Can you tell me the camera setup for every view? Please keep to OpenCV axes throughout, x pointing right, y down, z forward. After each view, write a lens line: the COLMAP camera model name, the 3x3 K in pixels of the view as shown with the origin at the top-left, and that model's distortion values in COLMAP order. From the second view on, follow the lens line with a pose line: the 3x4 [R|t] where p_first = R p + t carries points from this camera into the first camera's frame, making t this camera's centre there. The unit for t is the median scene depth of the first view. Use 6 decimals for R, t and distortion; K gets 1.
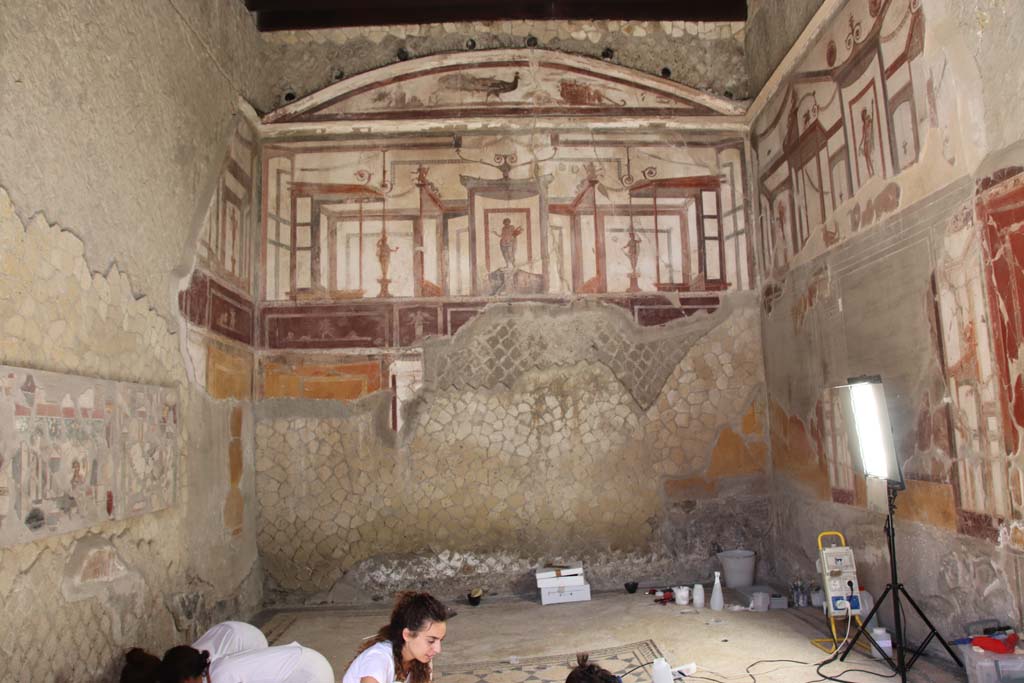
lens RADIAL K [[857.2, 0, 512.0], [0, 857.2, 341.5], [0, 0, 1]] dist [-0.146084, 0.156461]
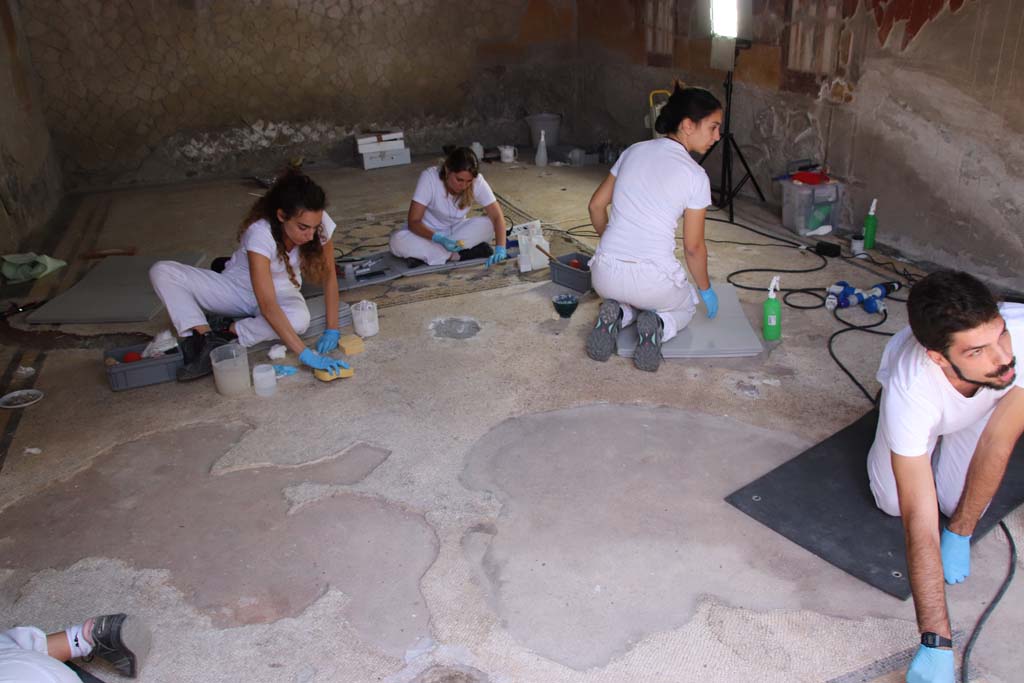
lens RADIAL K [[857.2, 0, 512.0], [0, 857.2, 341.5], [0, 0, 1]] dist [-0.146084, 0.156461]
pose [[0.947740, -0.100419, 0.302829, -0.120652], [-0.051407, 0.888707, 0.455585, 0.018257], [-0.314875, -0.447344, 0.837100, -0.006893]]
